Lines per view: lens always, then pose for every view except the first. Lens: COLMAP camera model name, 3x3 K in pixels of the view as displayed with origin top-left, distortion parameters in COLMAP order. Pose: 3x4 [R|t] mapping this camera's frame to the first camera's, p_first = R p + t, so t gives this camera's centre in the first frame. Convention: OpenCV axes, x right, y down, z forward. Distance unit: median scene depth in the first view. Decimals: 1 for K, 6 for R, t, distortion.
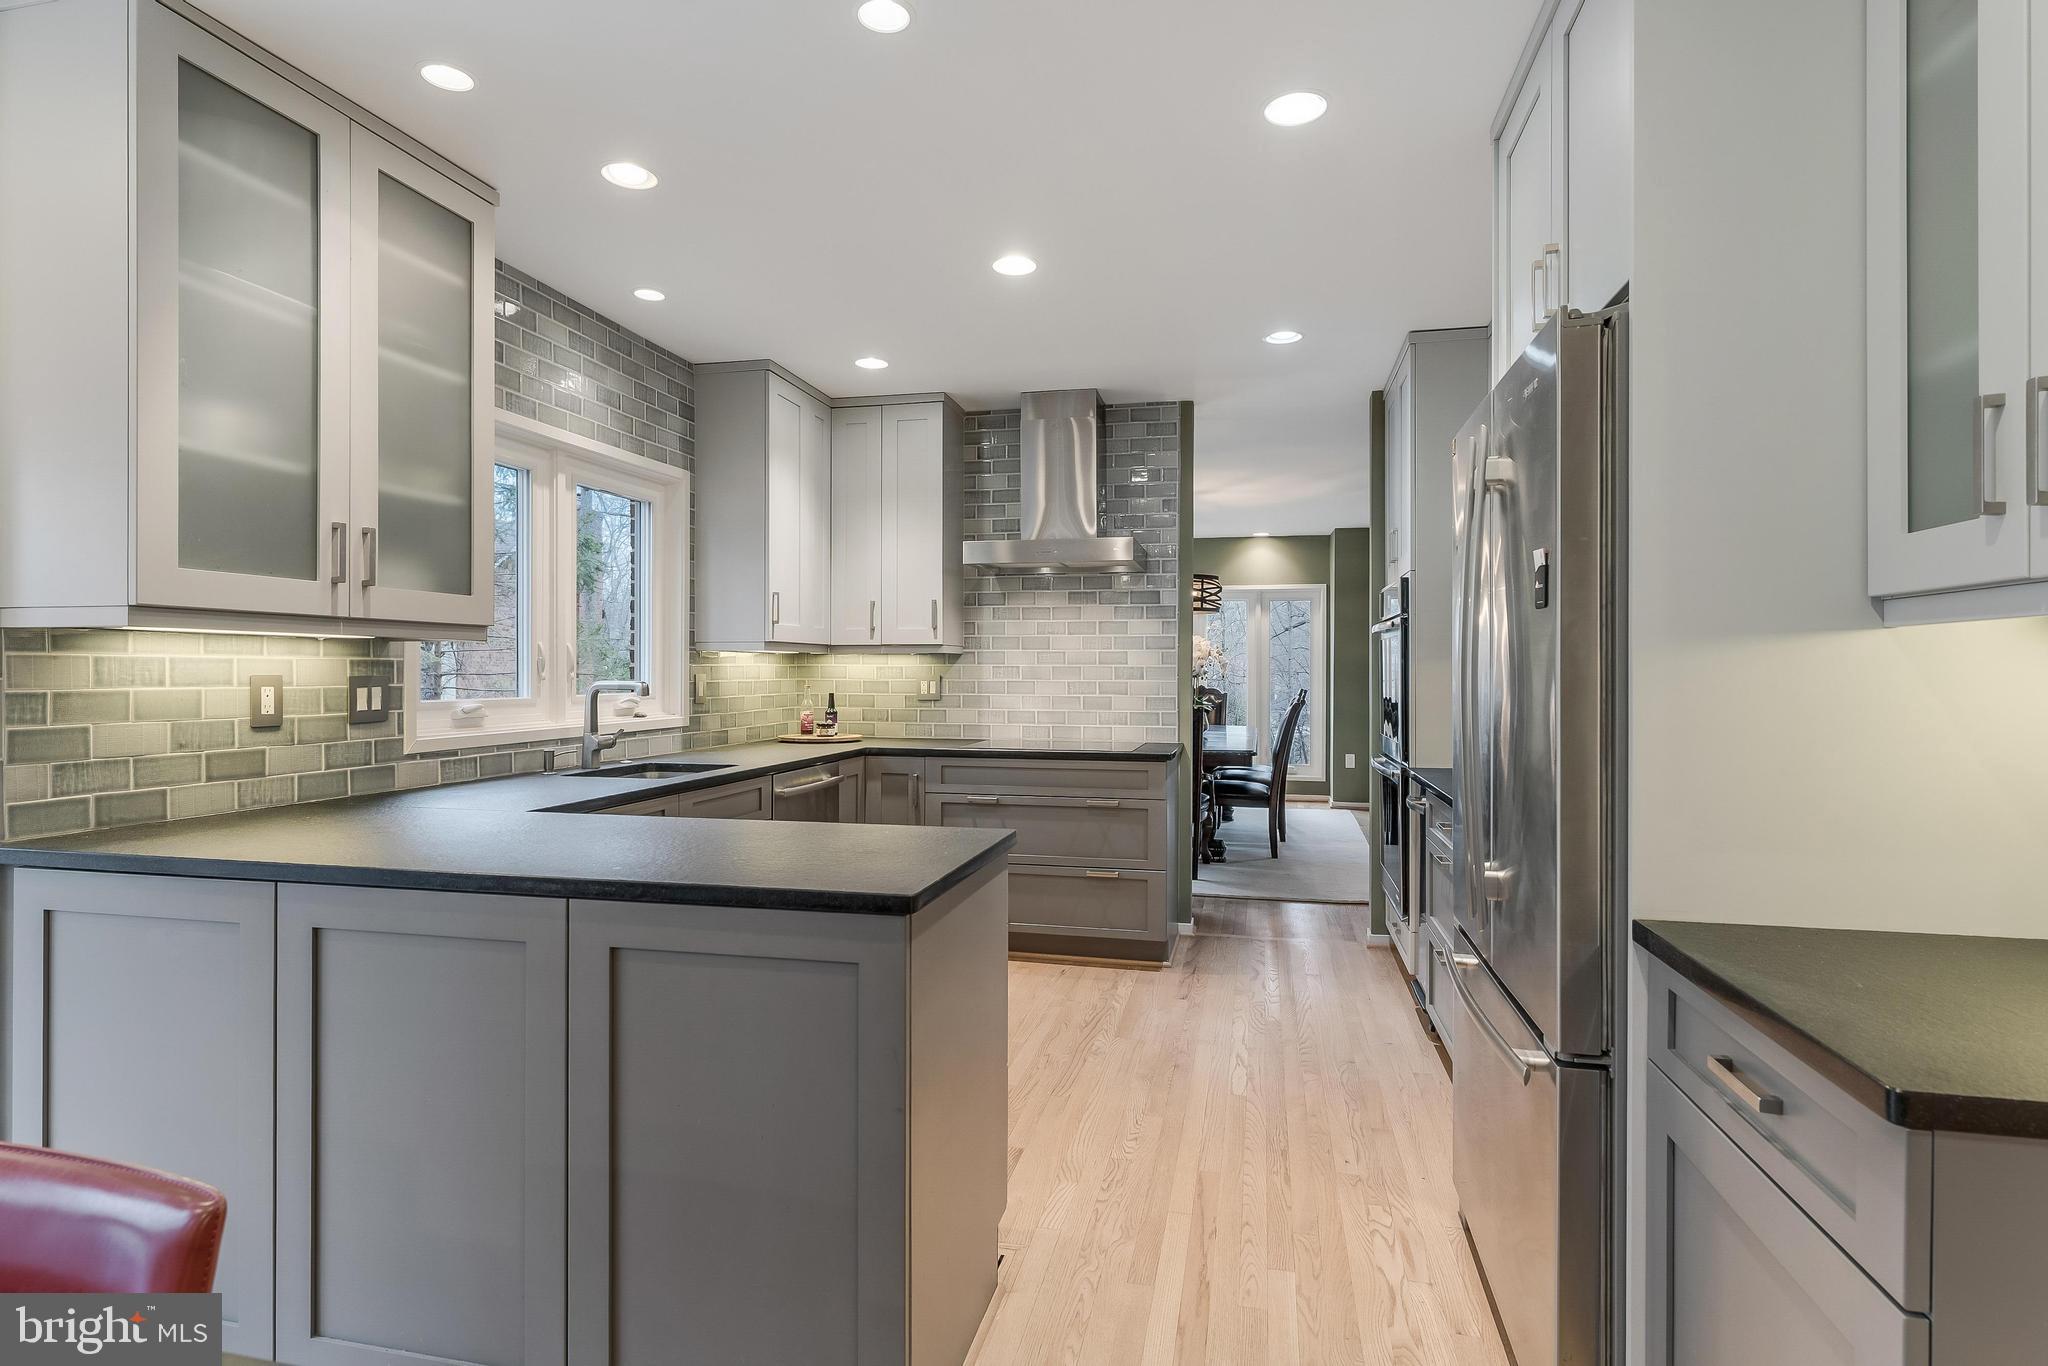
lens RADIAL K [[1029.2, 0, 1021.2], [0, 1029.2, 673.2], [0, 0, 1]] dist [-0.000465, 0.000913]
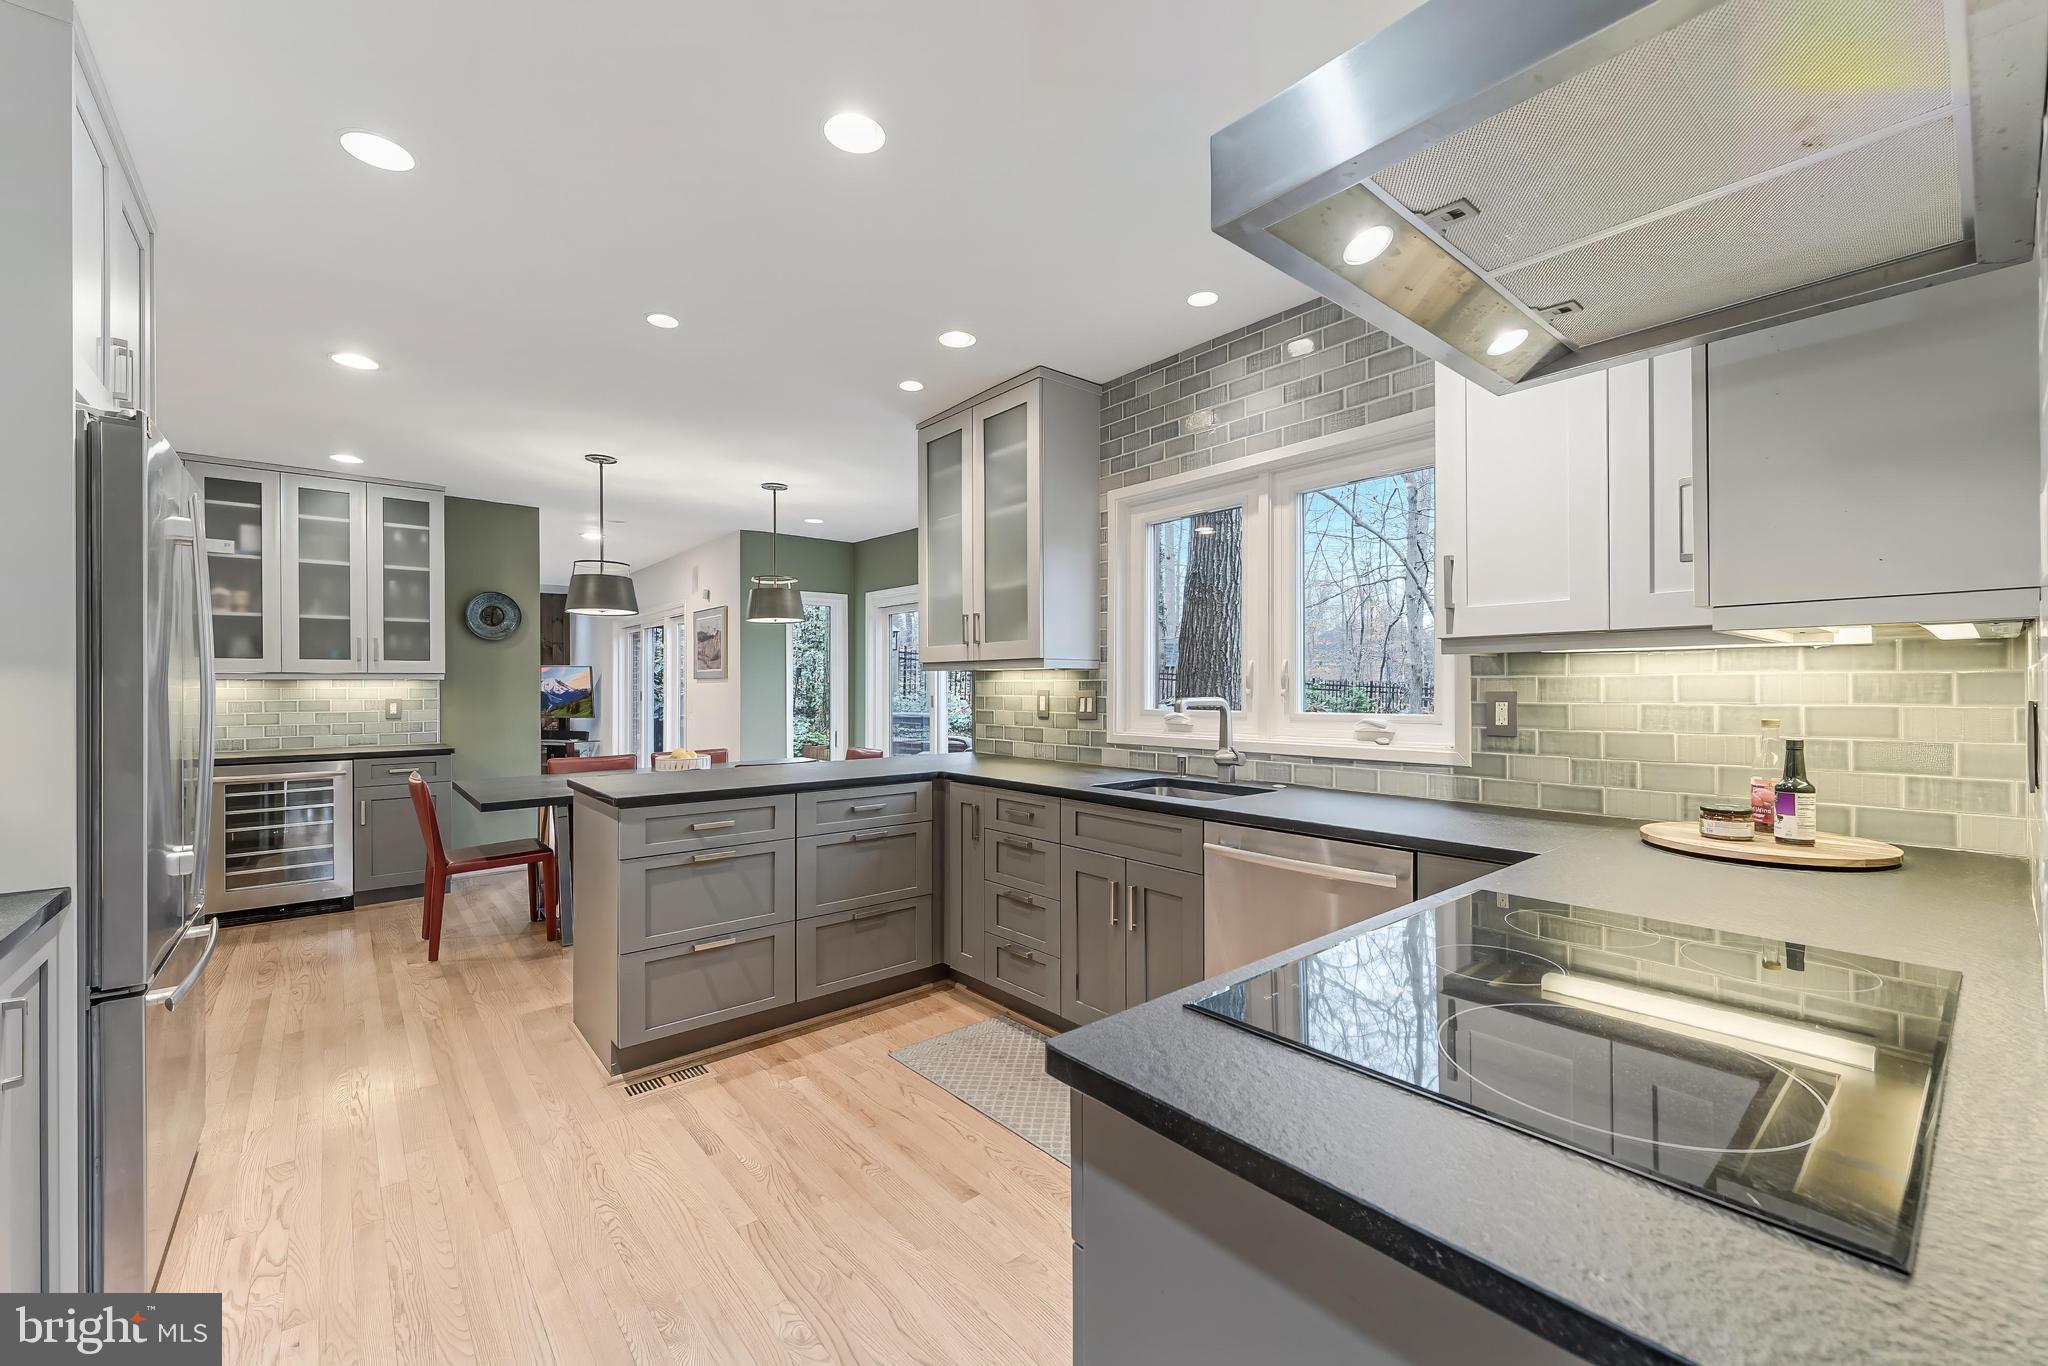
lens RADIAL K [[832.0, 0, 1034.6], [0, 832.0, 688.0], [0, 0, 1]] dist [0.004337, -0.000389]
pose [[-0.595358, -0.000235, -0.803460, 0.394396], [-0.000748, 1.000000, 0.000262, -0.001768], [0.803460, 0.000757, -0.595358, 1.455639]]
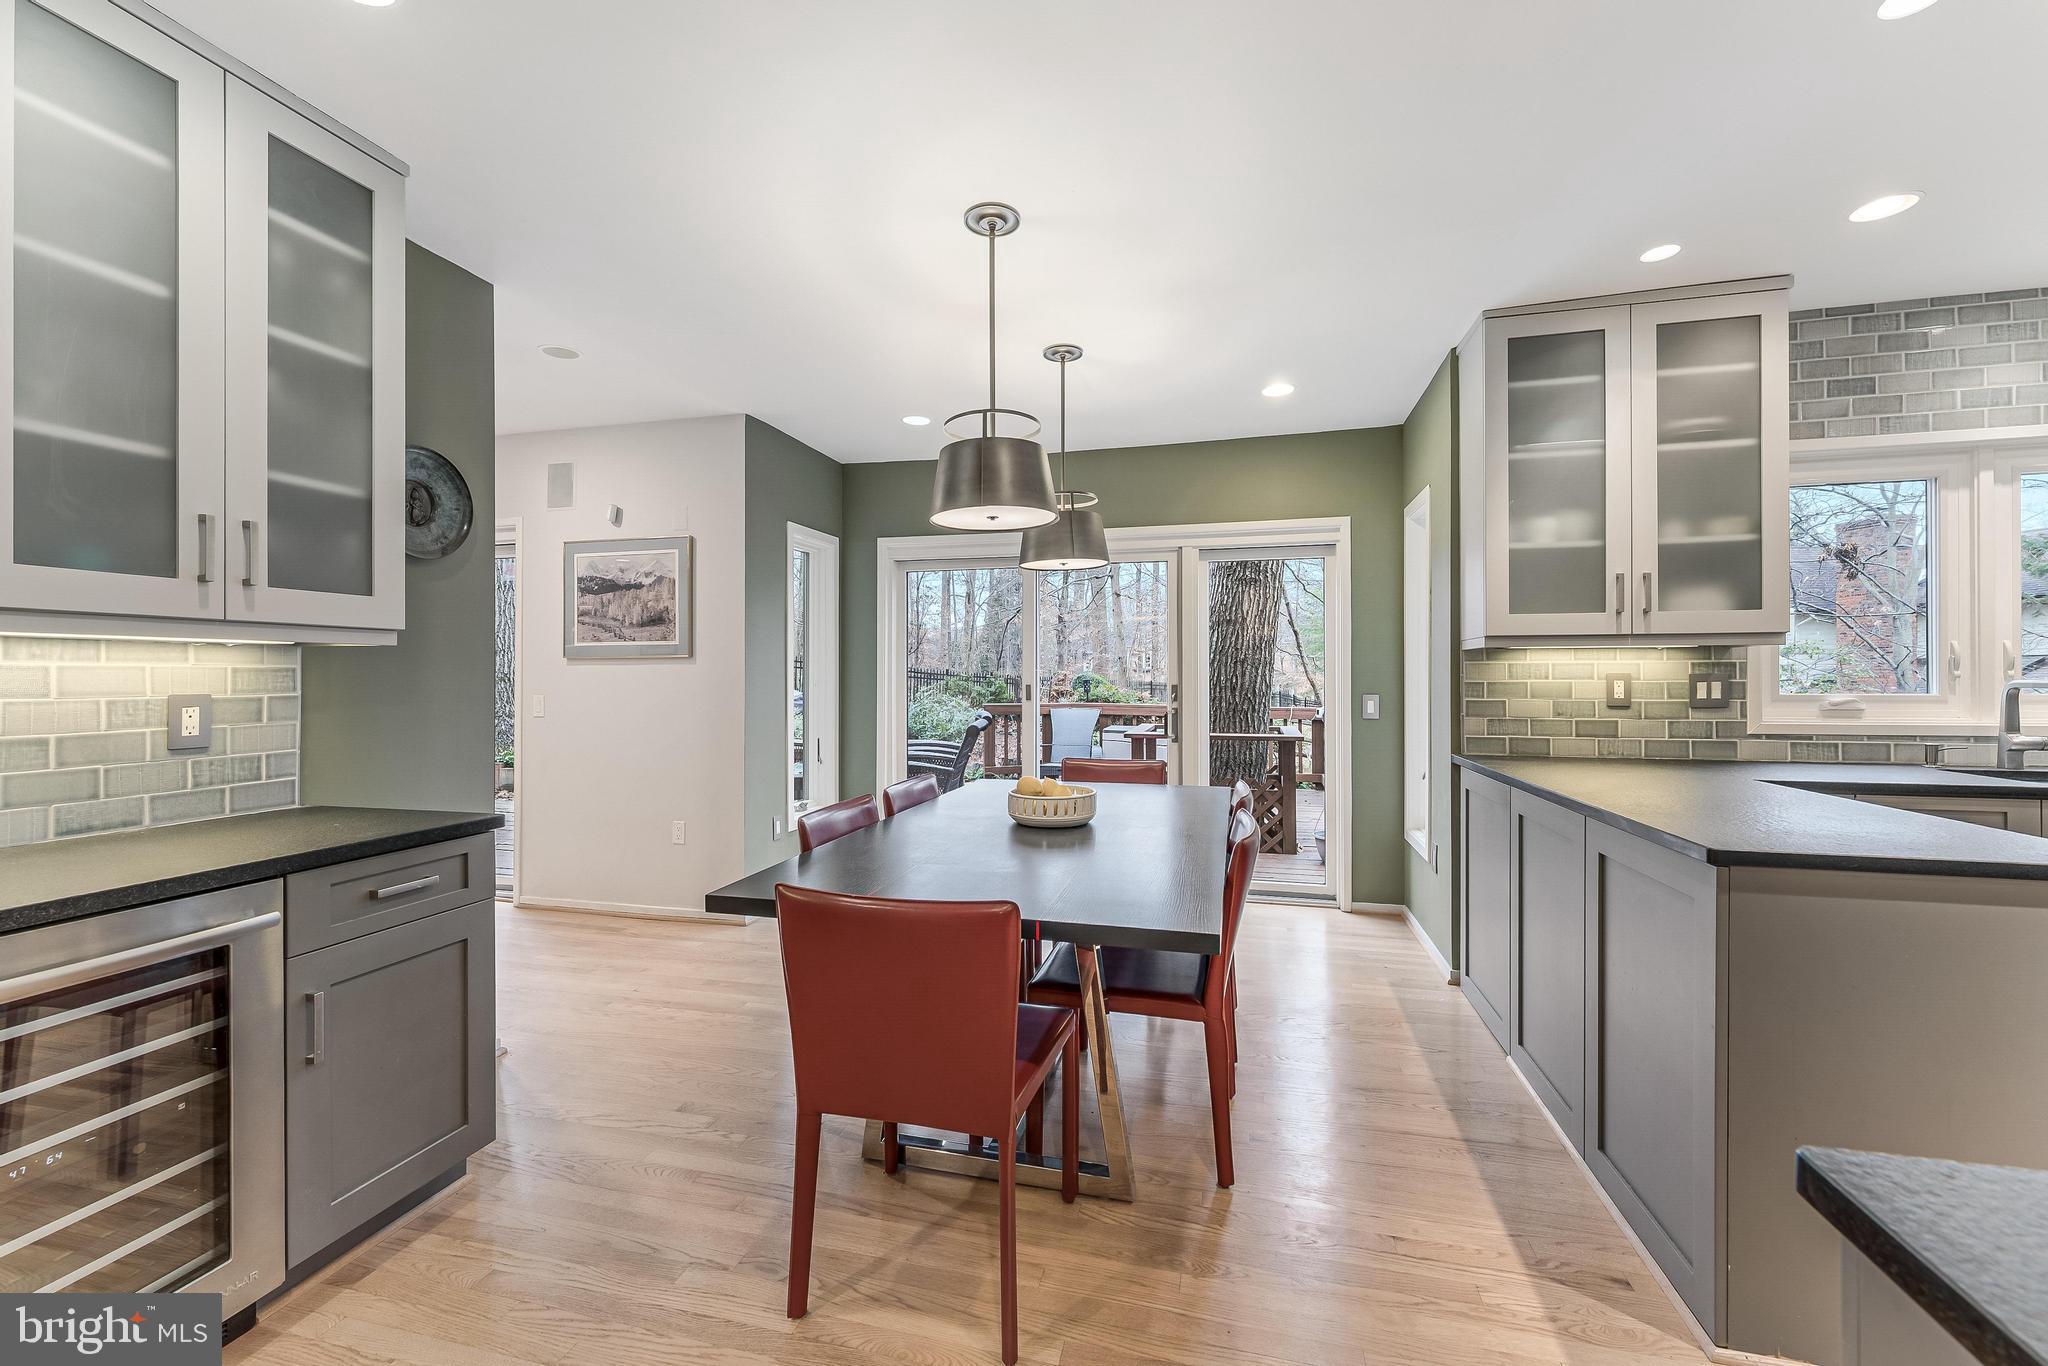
lens RADIAL K [[832.0, 0, 1031.2], [0, 832.0, 673.7], [0, 0, 1]] dist [0.004337, -0.000389]
pose [[-0.013867, -0.007267, -0.999877, 0.414755], [-0.000349, 0.999974, -0.007263, 0.009497], [0.999904, 0.000249, -0.013869, 0.097177]]
